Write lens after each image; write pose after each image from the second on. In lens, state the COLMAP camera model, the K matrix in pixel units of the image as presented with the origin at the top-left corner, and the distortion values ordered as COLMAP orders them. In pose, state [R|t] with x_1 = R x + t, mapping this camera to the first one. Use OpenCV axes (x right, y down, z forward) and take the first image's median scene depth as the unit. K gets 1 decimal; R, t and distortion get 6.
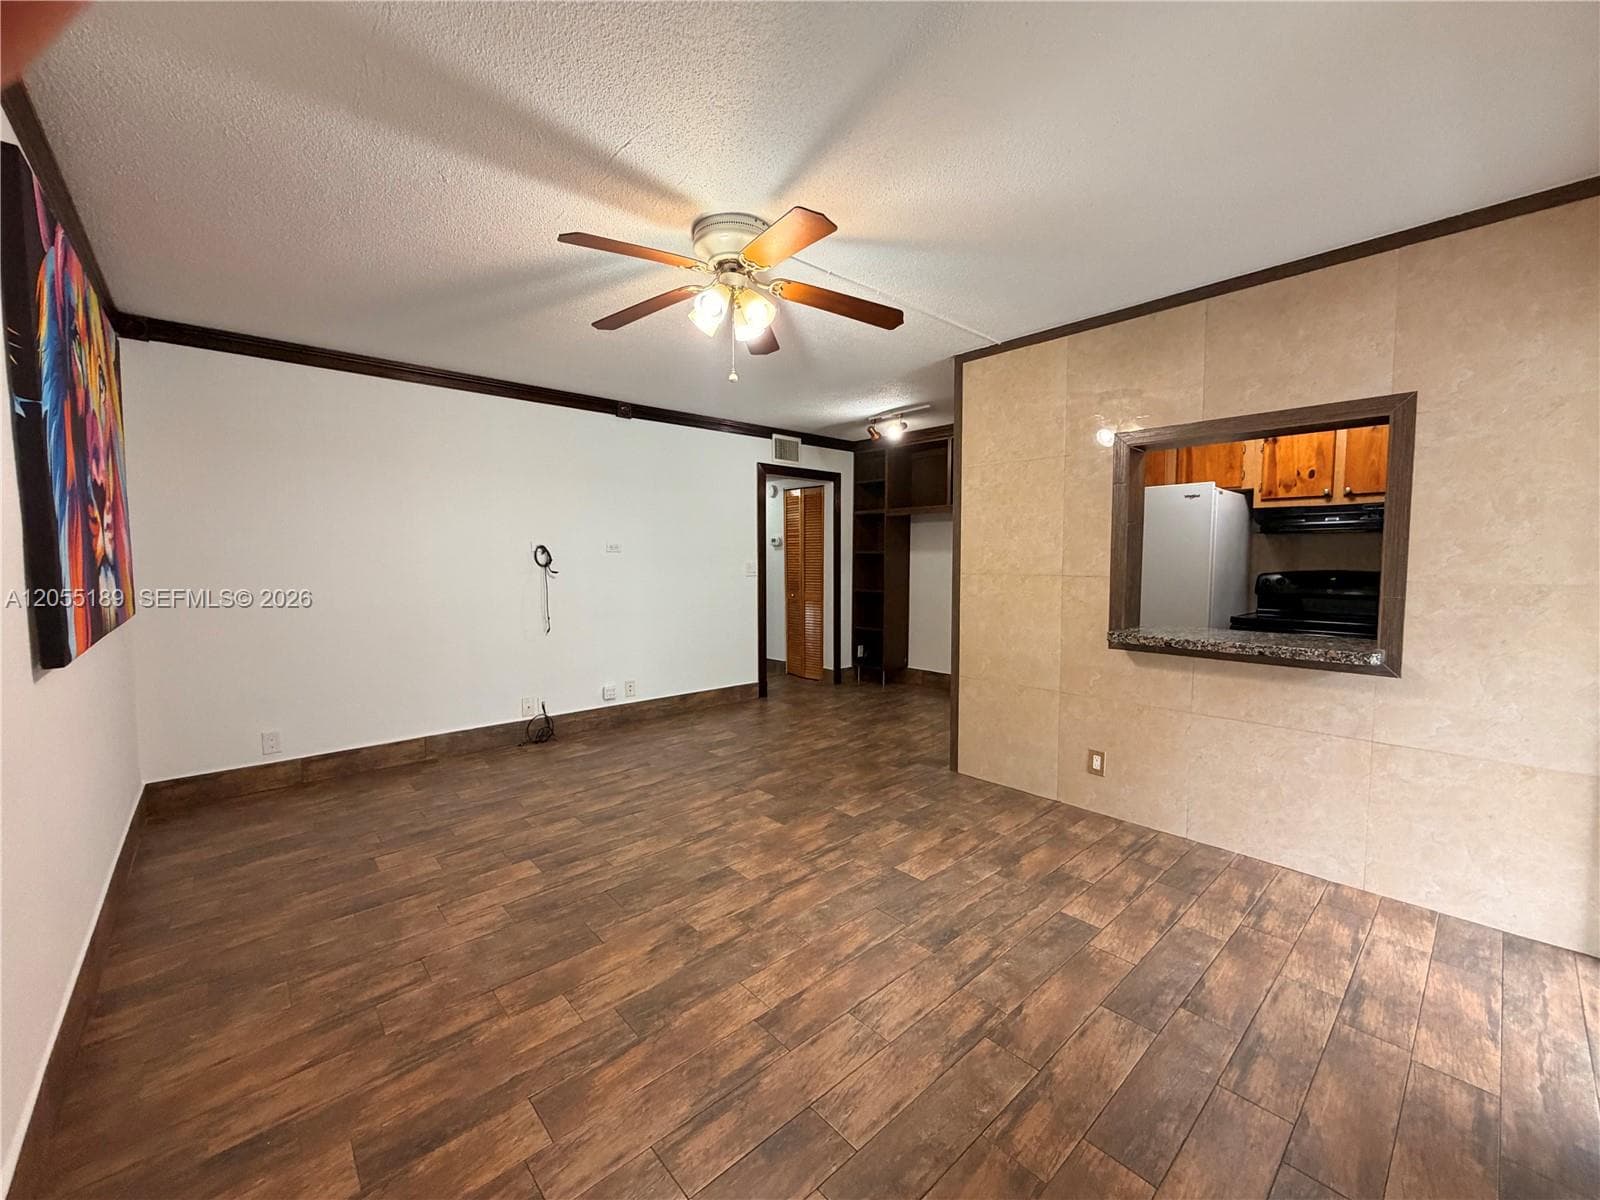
lens RADIAL K [[634.5, 0, 796.5], [0, 634.5, 600.2], [0, 0, 1]] dist [-0.001459, -0.000324]
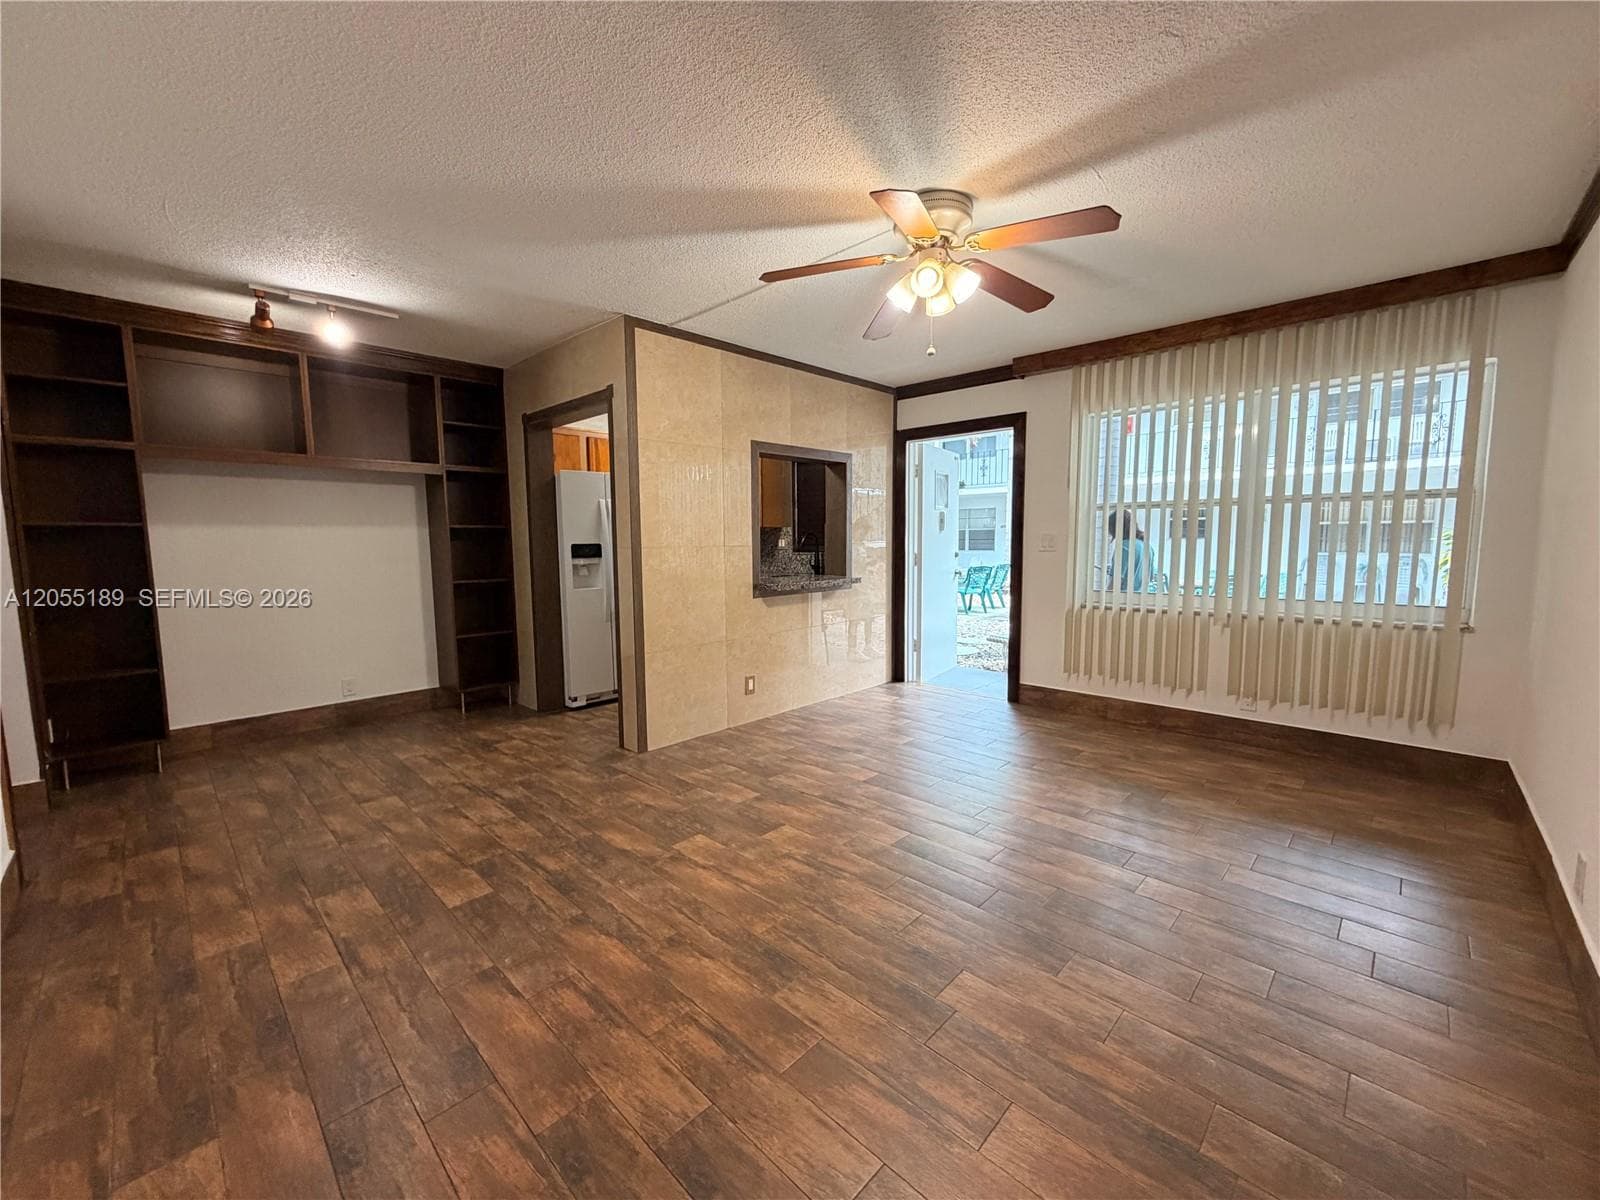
lens RADIAL K [[634.5, 0, 793.0], [0, 634.5, 602.2], [0, 0, 1]] dist [-0.001459, -0.000324]
pose [[-0.064507, -0.101987, 0.992692, -0.930063], [0.073547, 0.991573, 0.106652, -0.059978], [-0.995203, 0.079889, -0.056462, 1.062515]]
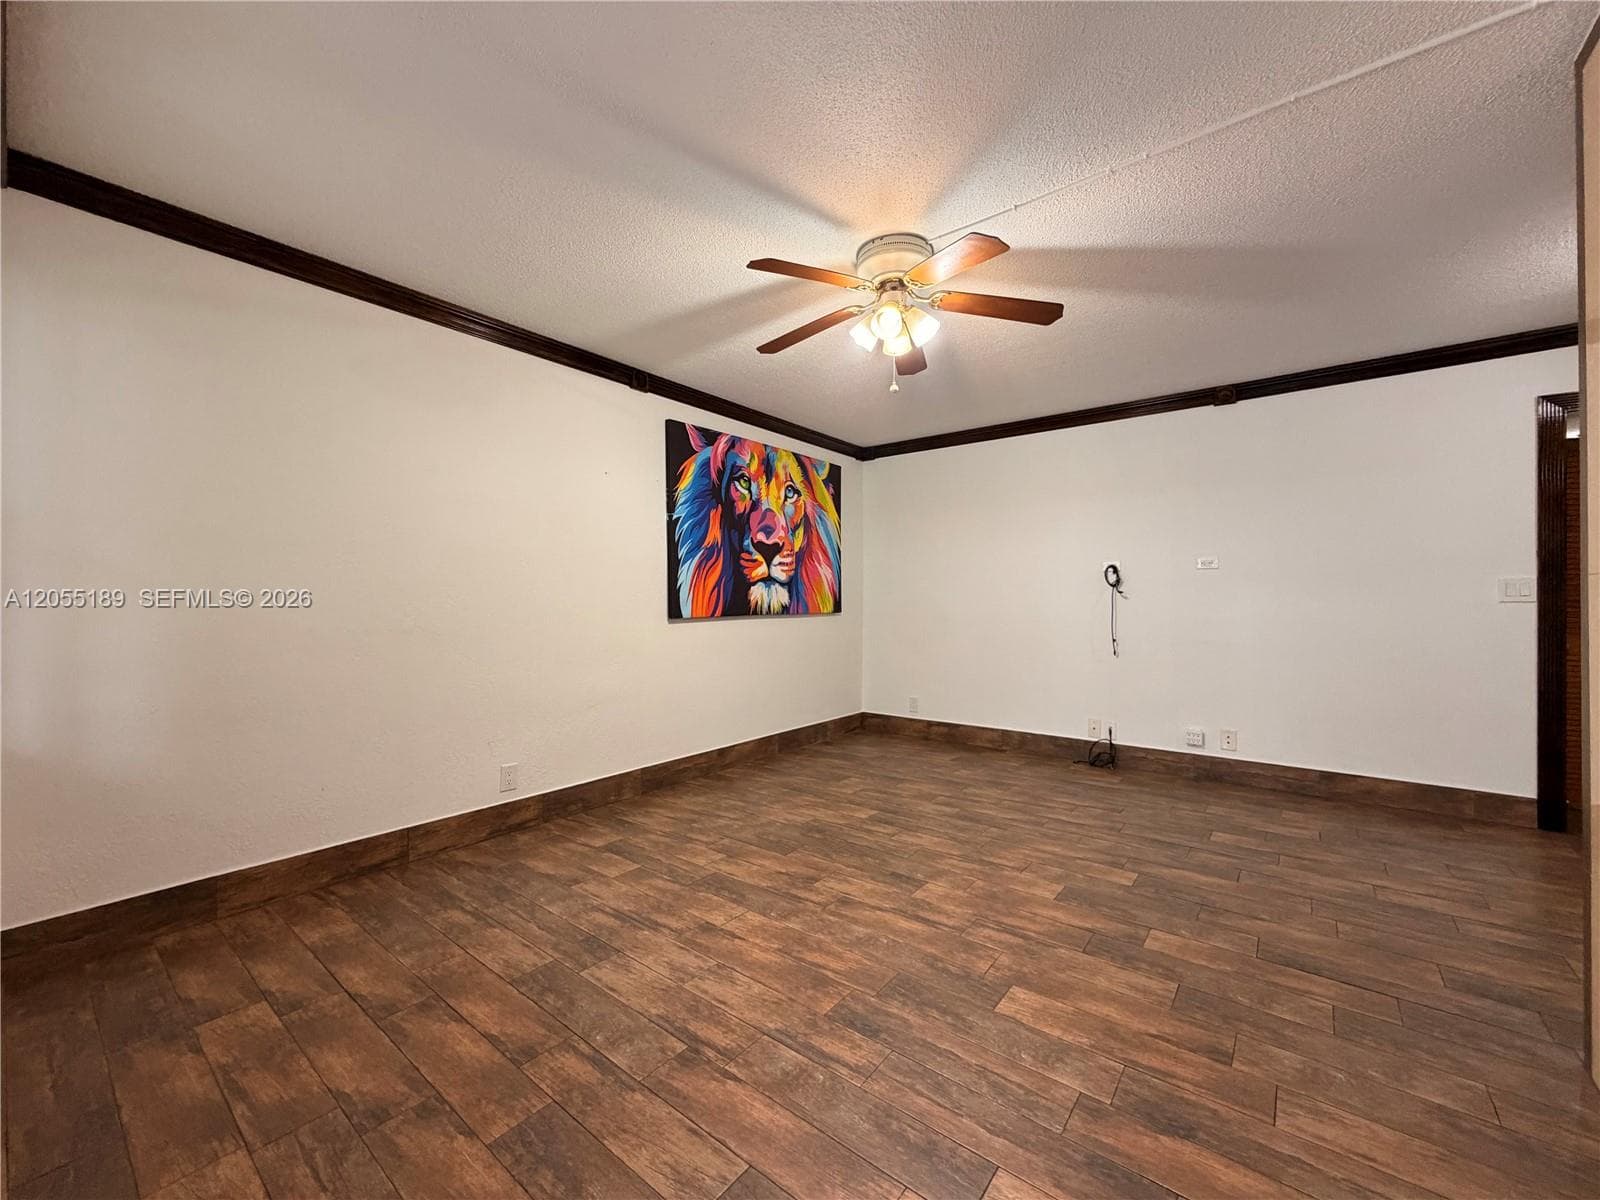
lens RADIAL K [[634.5, 0, 799.6], [0, 634.5, 604.3], [0, 0, 1]] dist [-0.001459, -0.000324]
pose [[0.172358, 0.007126, -0.985009, 0.728357], [-0.065504, 0.997843, -0.004244, 0.014132], [0.982854, 0.065253, 0.172453, 0.555894]]
